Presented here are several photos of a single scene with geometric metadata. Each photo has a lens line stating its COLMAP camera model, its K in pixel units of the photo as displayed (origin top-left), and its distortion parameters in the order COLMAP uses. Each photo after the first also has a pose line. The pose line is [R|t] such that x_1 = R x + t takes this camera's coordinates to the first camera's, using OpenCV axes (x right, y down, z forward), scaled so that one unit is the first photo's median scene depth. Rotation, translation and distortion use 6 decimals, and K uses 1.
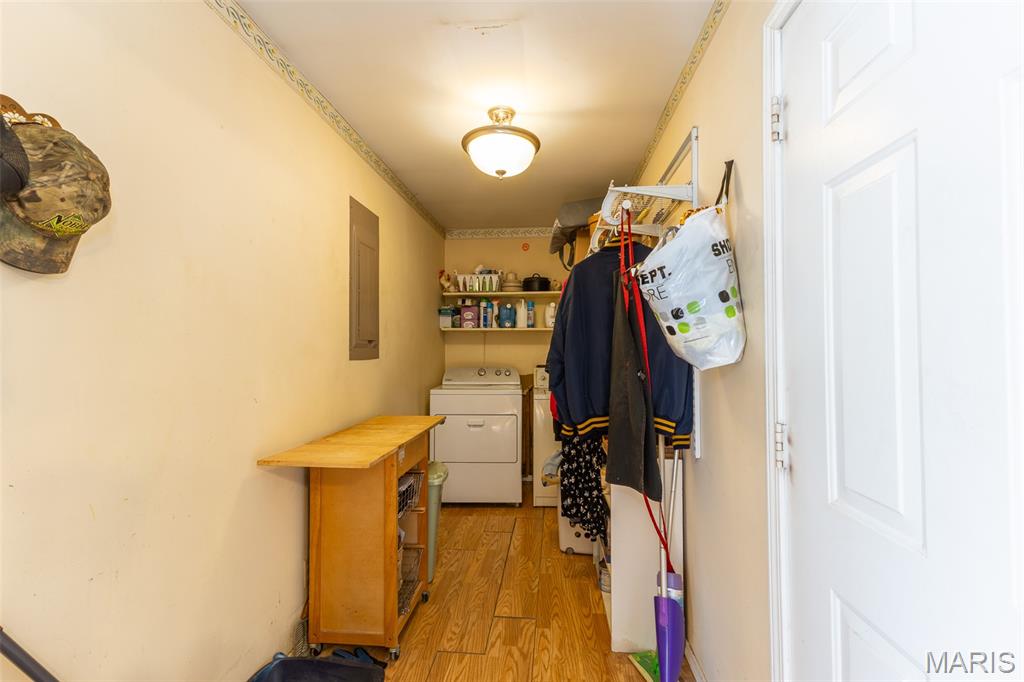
lens RADIAL K [[436.3, 0, 514.0], [0, 436.3, 340.1], [0, 0, 1]] dist [0.002901, -0.000233]
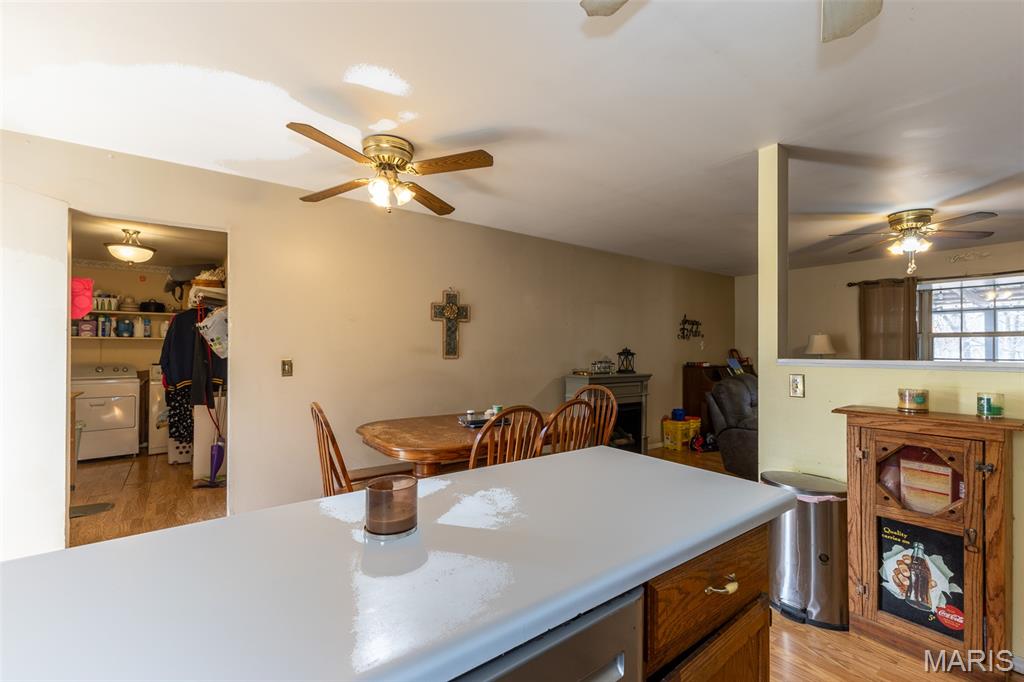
lens RADIAL K [[436.3, 0, 513.9], [0, 436.3, 347.2], [0, 0, 1]] dist [0.002901, -0.000233]
pose [[0.733189, 0.007805, 0.679980, -0.054491], [-0.011953, 0.999928, 0.001411, -0.012842], [-0.679920, -0.009162, 0.733229, -0.875390]]
